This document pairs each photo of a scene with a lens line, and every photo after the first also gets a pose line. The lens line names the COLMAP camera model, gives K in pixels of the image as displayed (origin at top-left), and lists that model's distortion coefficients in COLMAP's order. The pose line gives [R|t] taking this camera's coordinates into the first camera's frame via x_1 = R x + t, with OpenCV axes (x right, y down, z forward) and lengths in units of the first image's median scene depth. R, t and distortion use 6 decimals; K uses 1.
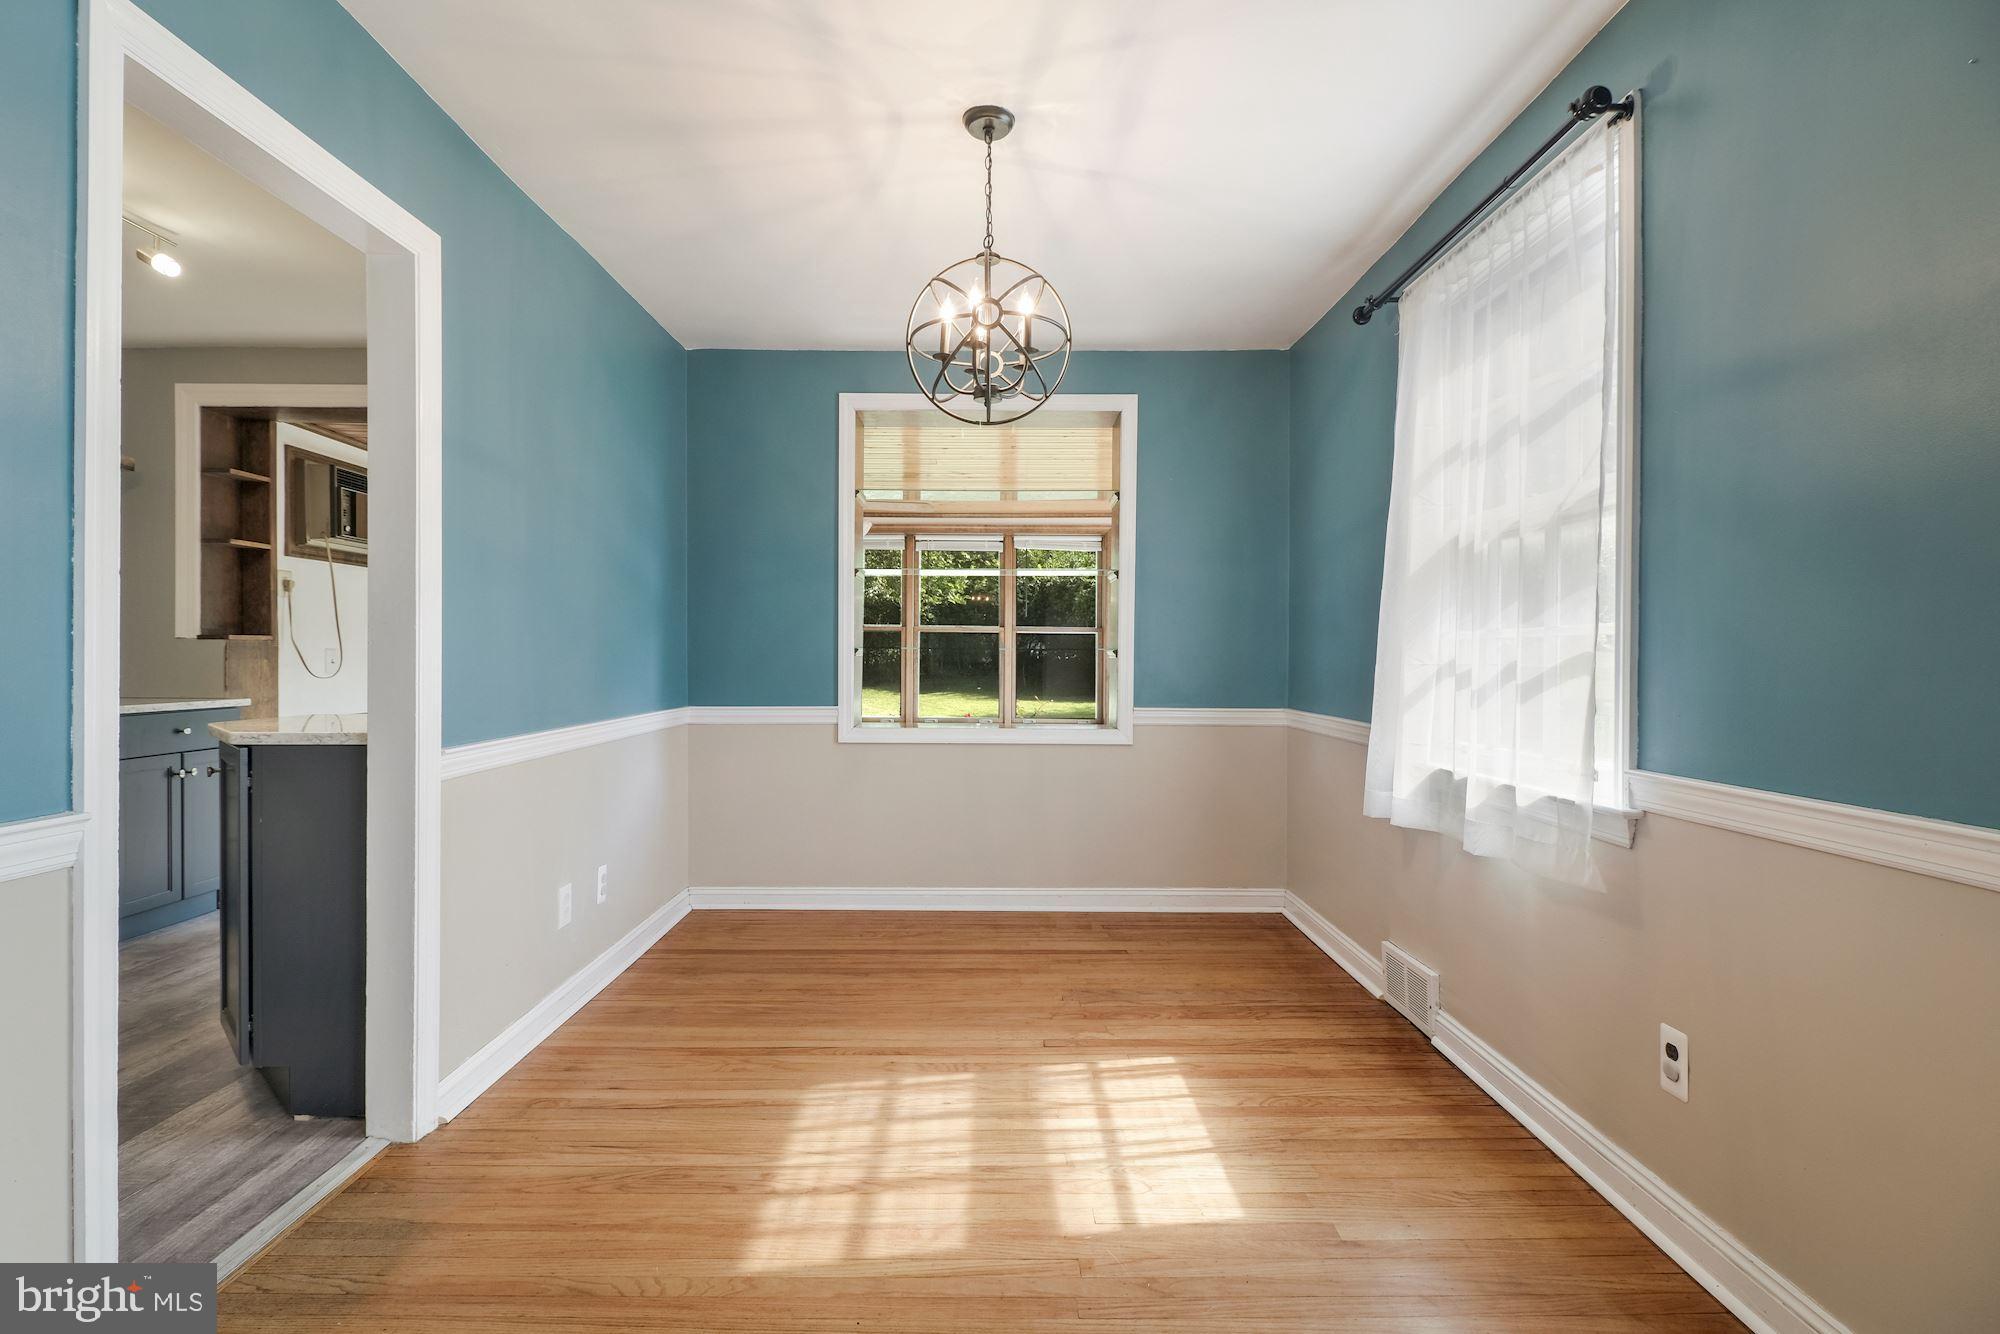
lens RADIAL K [[943.3, 0, 982.6], [0, 943.3, 665.4], [0, 0, 1]] dist [0.013165, -0.000240]
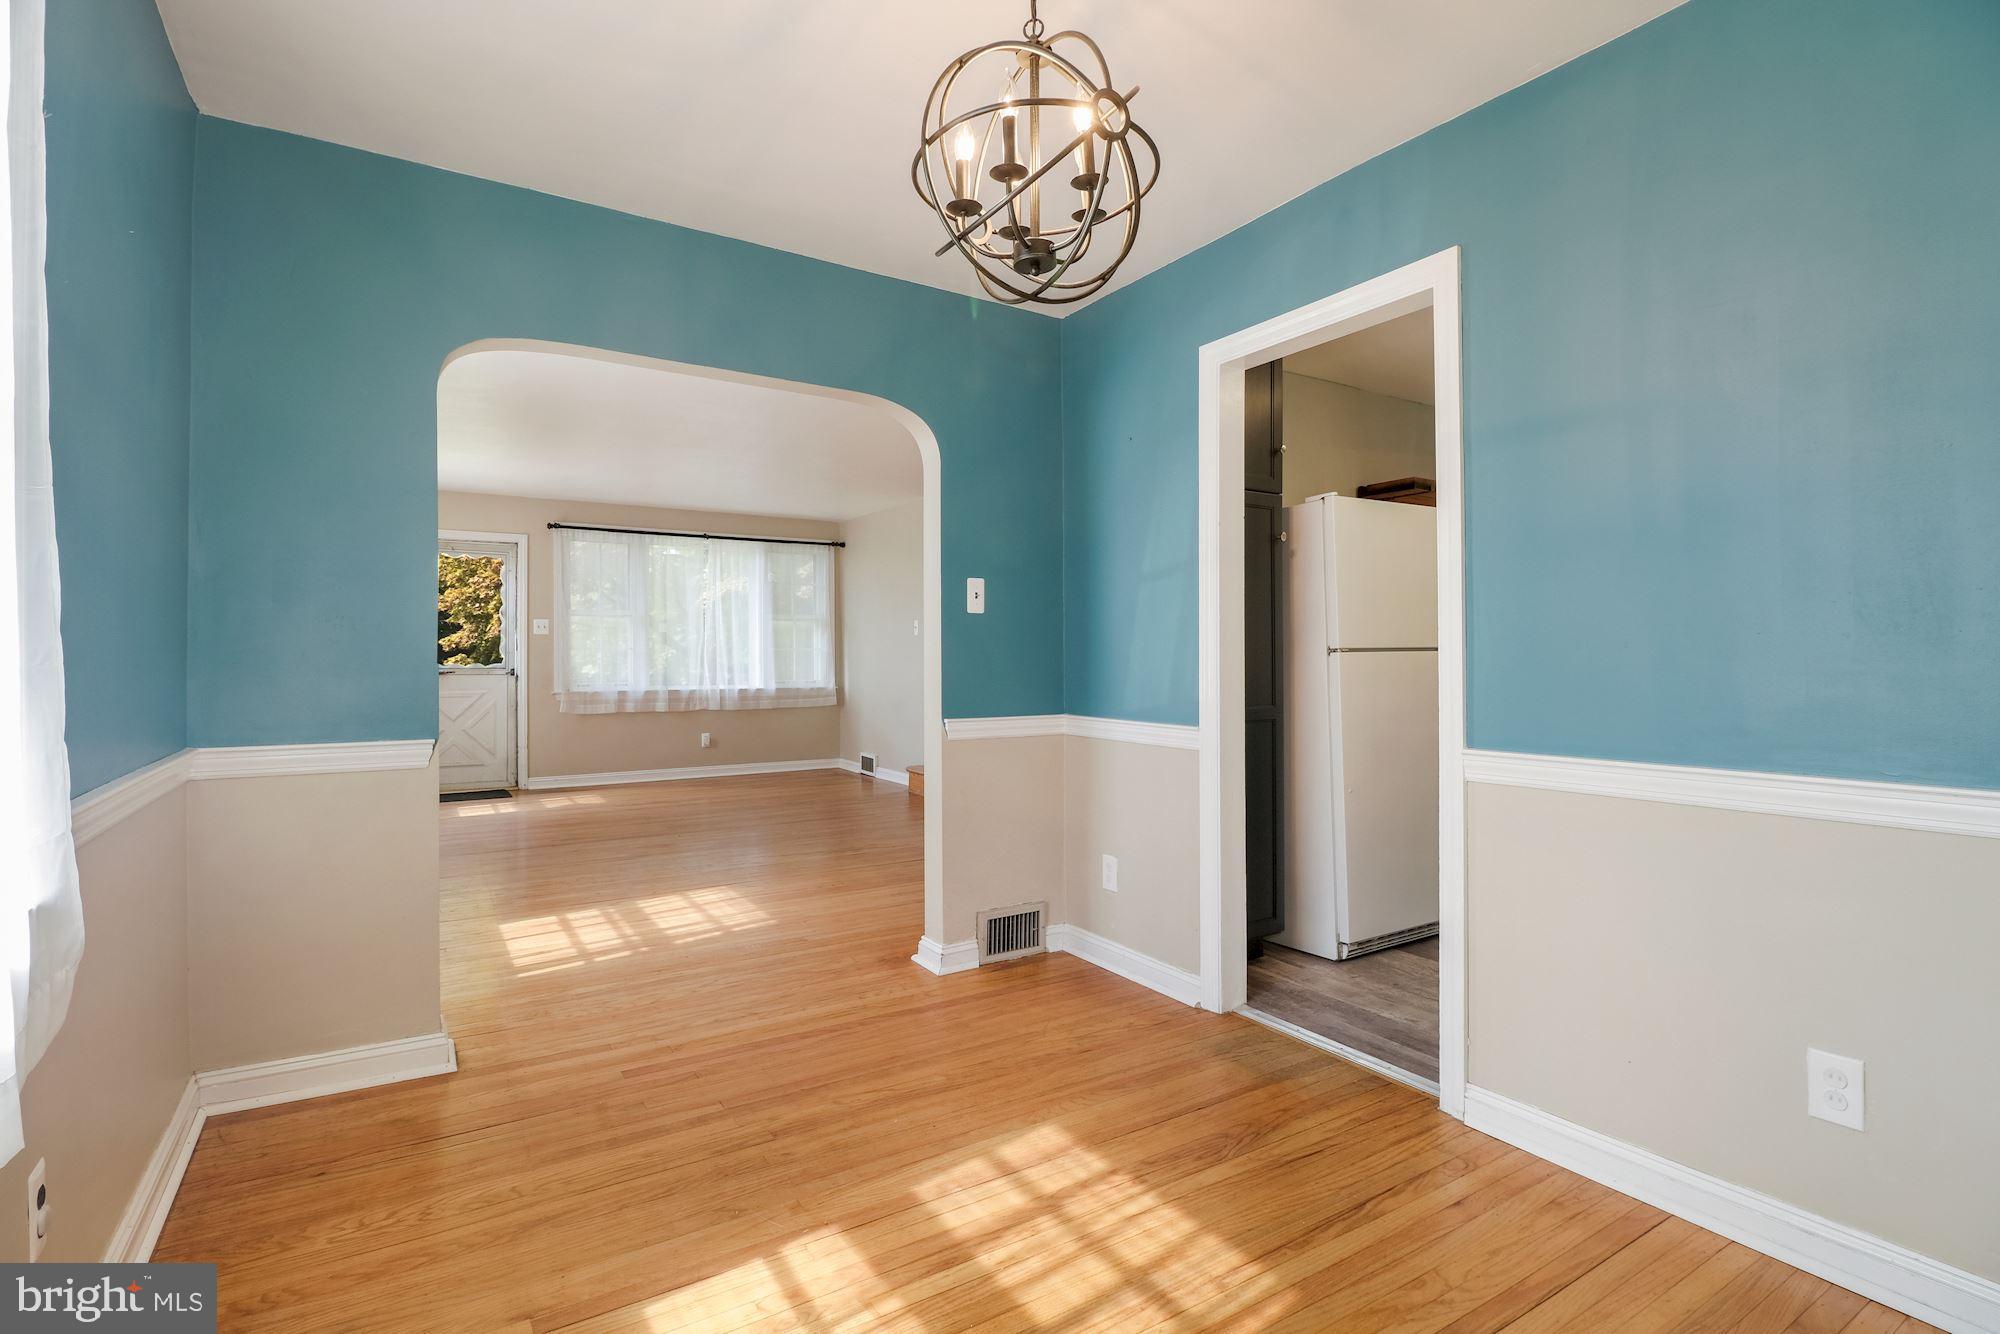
lens RADIAL K [[943.3, 0, 982.6], [0, 943.3, 665.4], [0, 0, 1]] dist [0.013165, -0.000240]
pose [[-0.849816, -0.006538, -0.527039, 0.439133], [-0.011899, 0.999906, 0.006782, 0.000071], [0.526945, 0.012035, -0.849814, 1.756561]]
